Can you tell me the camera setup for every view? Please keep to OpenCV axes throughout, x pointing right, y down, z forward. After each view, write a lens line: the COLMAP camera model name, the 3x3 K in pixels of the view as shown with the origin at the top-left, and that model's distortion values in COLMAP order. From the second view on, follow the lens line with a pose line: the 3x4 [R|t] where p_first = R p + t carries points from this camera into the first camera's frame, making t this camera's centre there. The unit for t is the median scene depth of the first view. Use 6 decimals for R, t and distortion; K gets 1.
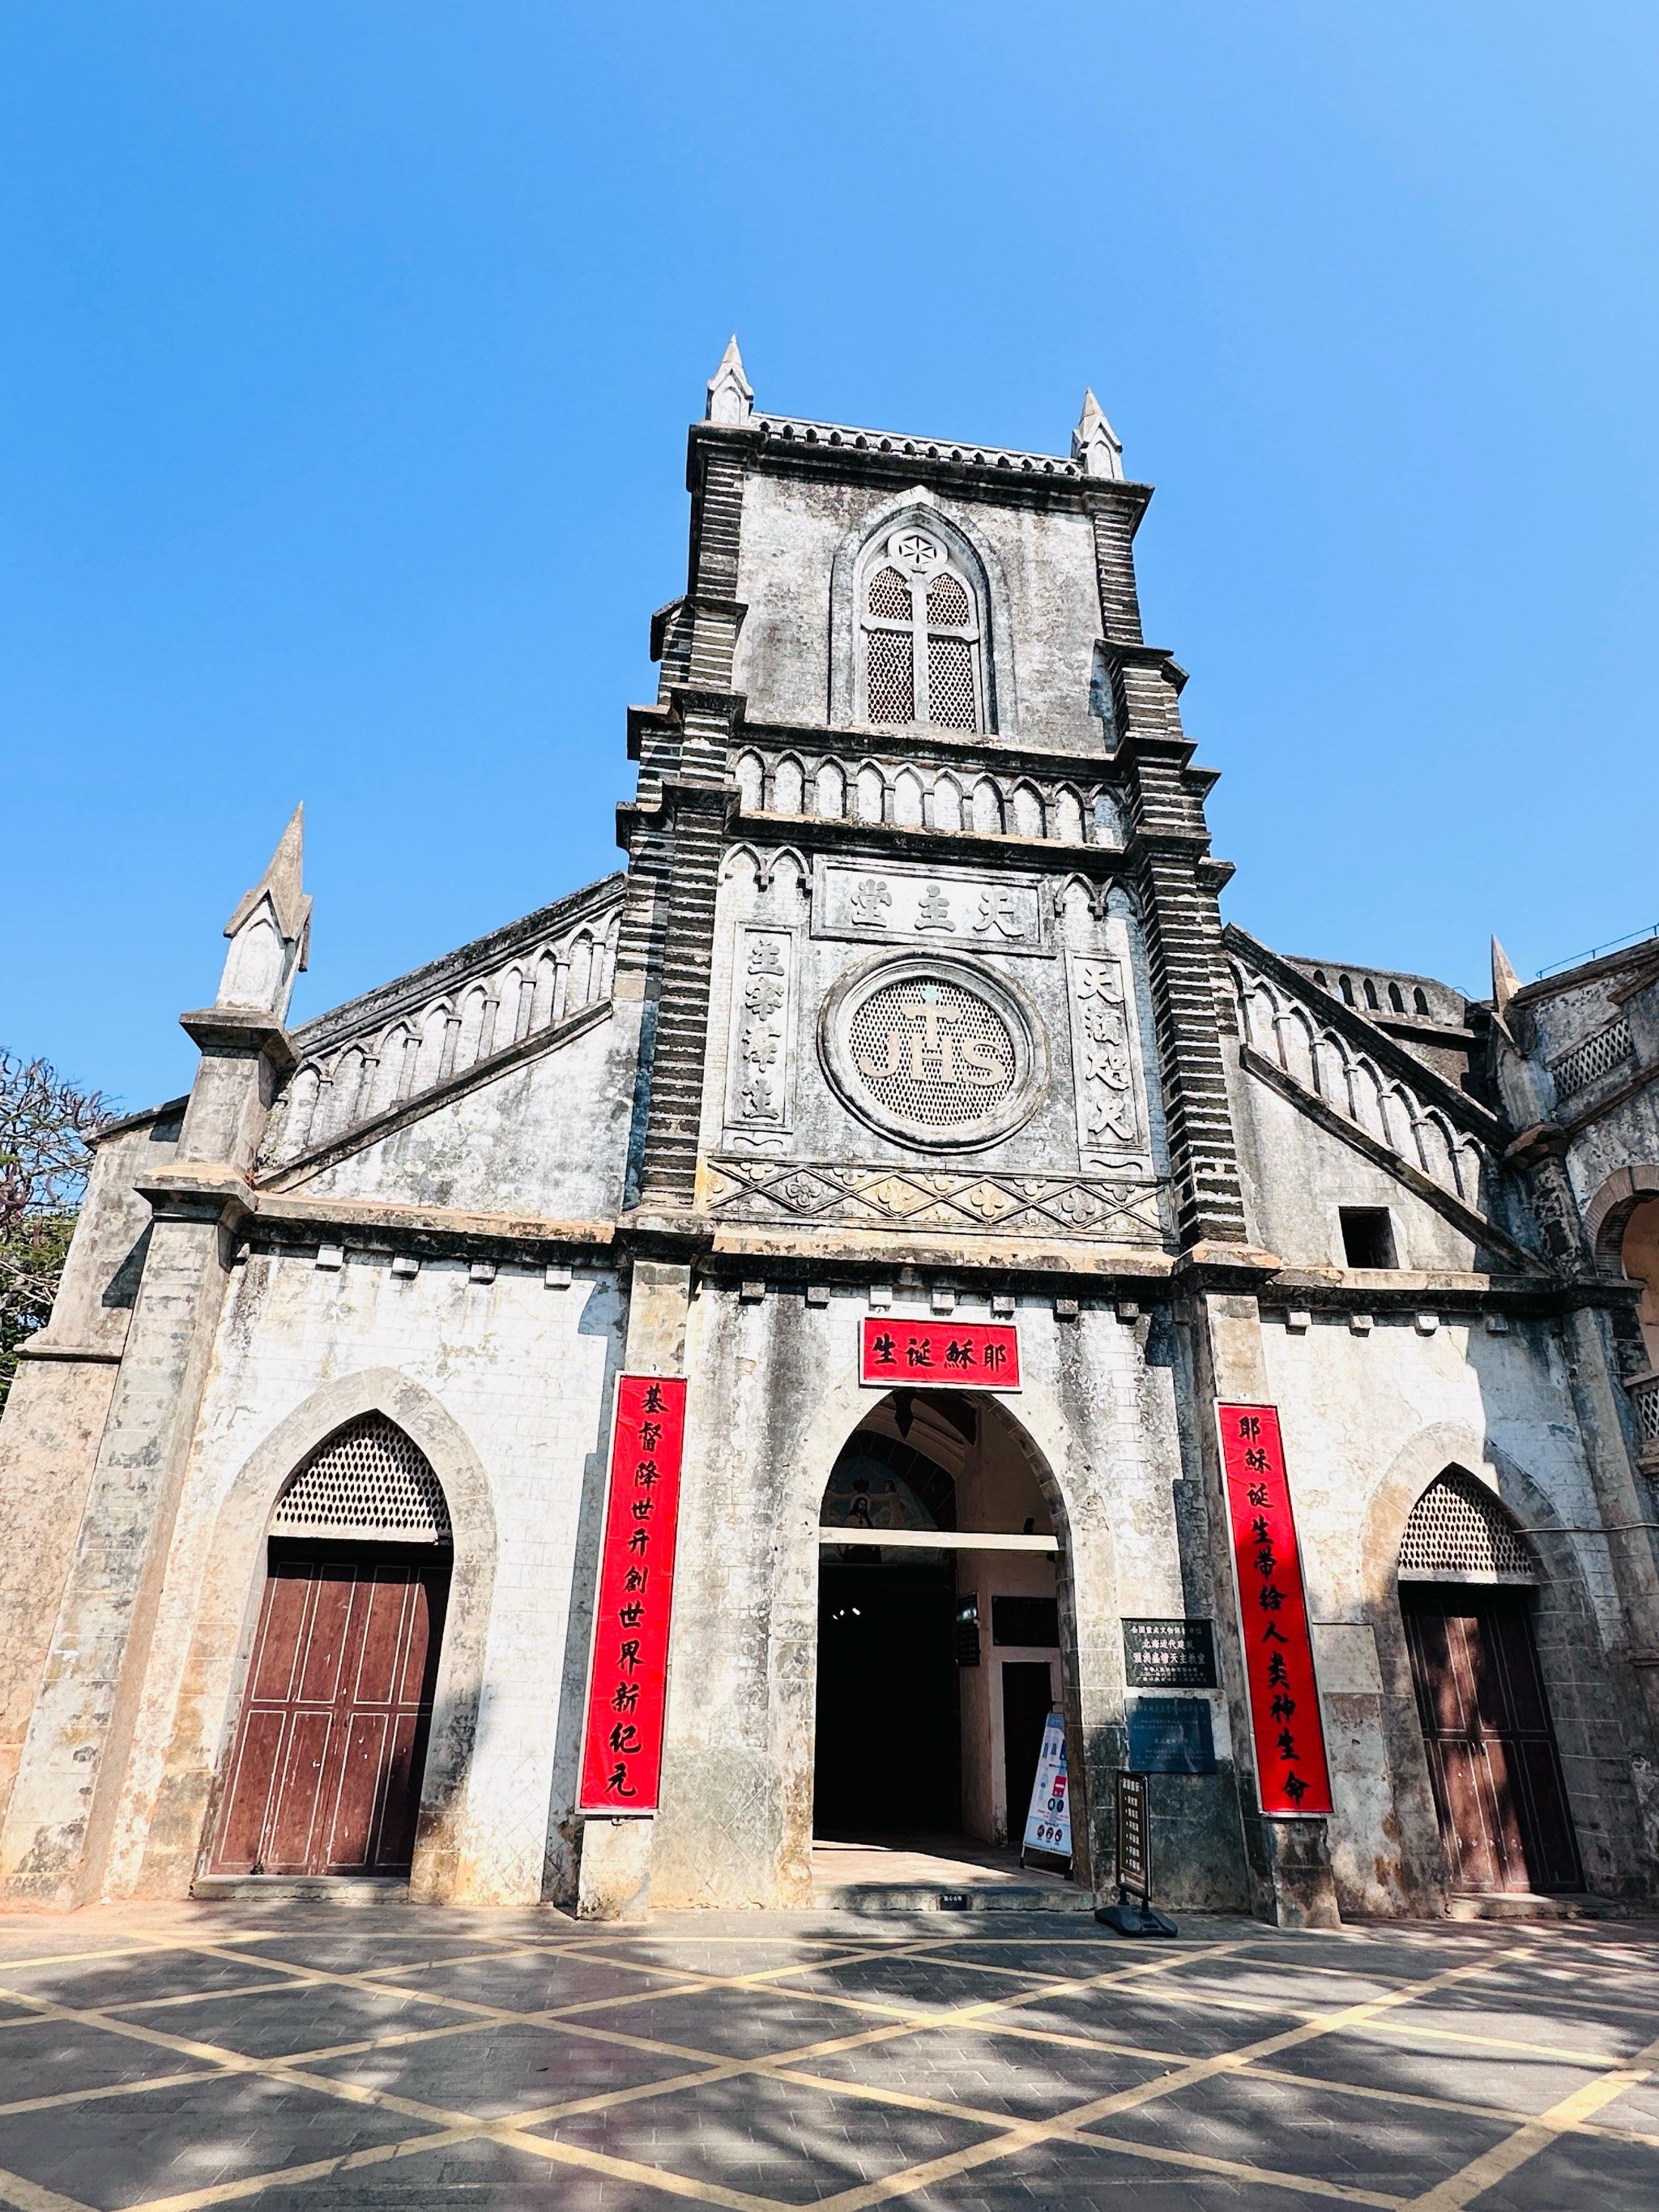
lens RADIAL K [[1227.8, 0, 821.9], [0, 1227.8, 1103.9], [0, 0, 1]] dist [-0.003007, -0.000242]
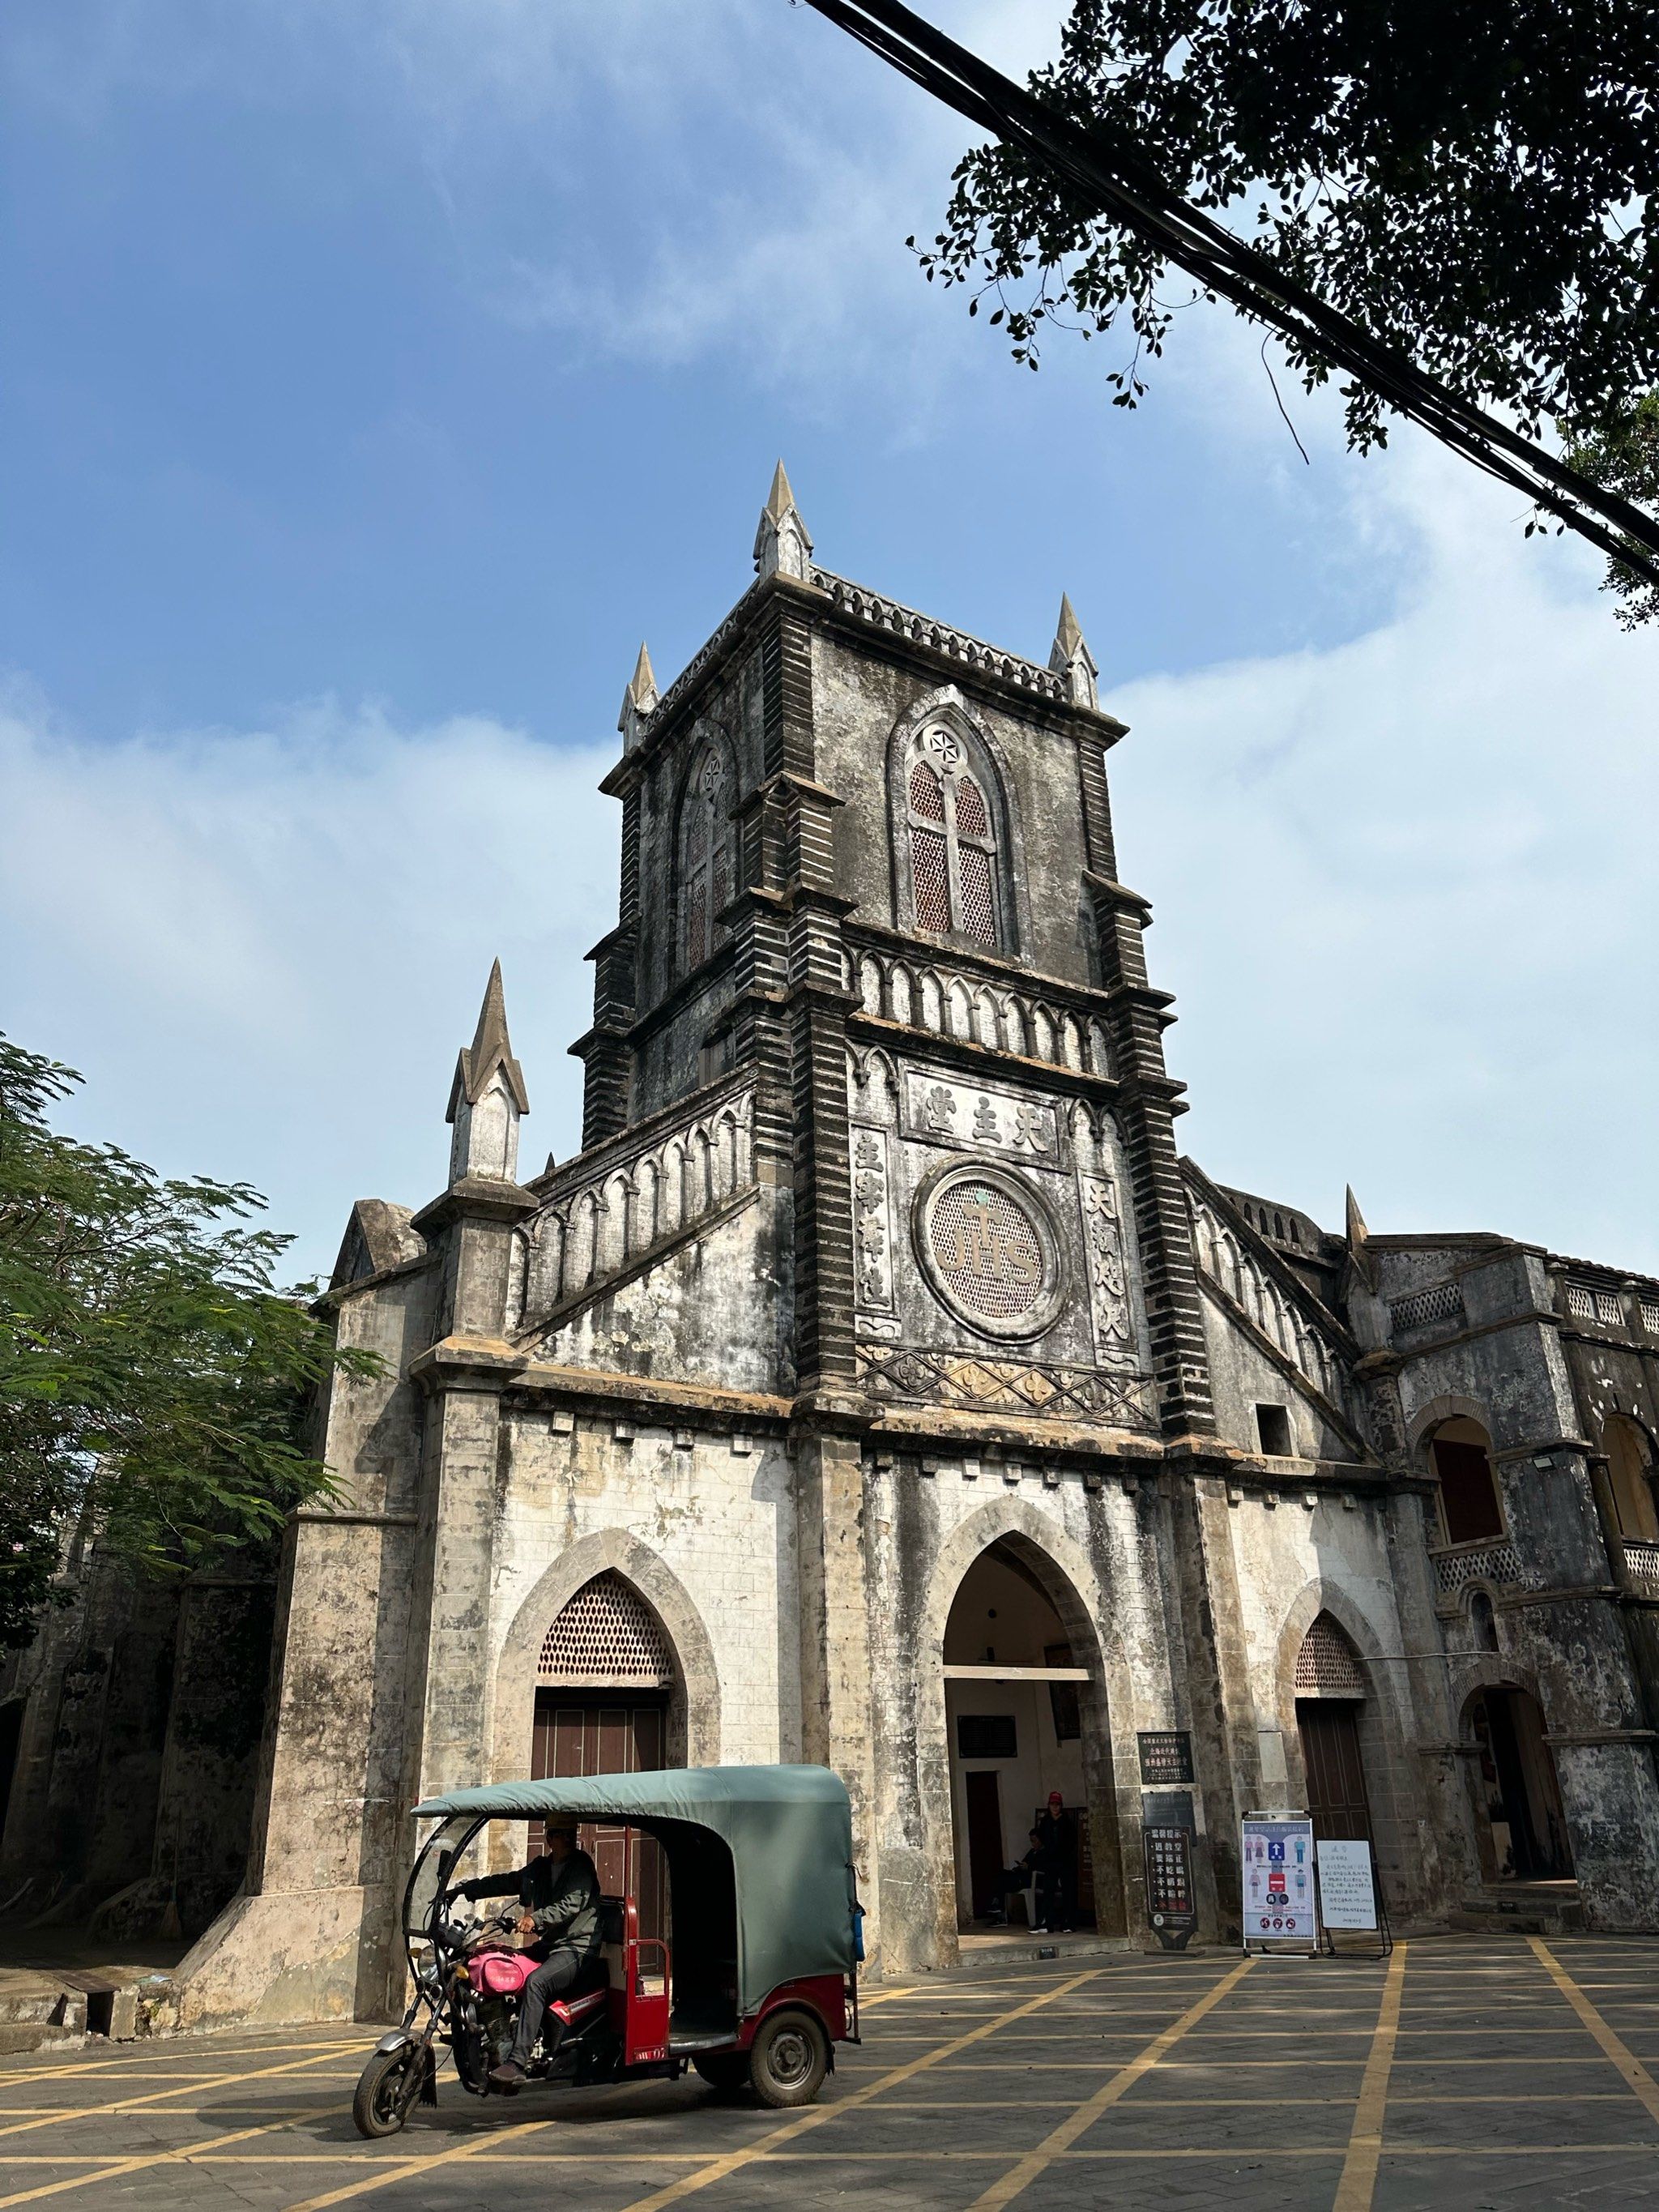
lens RADIAL K [[1554.9, 0, 843.2], [0, 1554.9, 1110.3], [0, 0, 1]] dist [0.195893, -0.409272]
pose [[0.903100, 0.125817, 0.410585, -0.729869], [-0.139549, 0.990209, 0.003510, -0.176587], [-0.406123, -0.060466, 0.911816, -0.332522]]
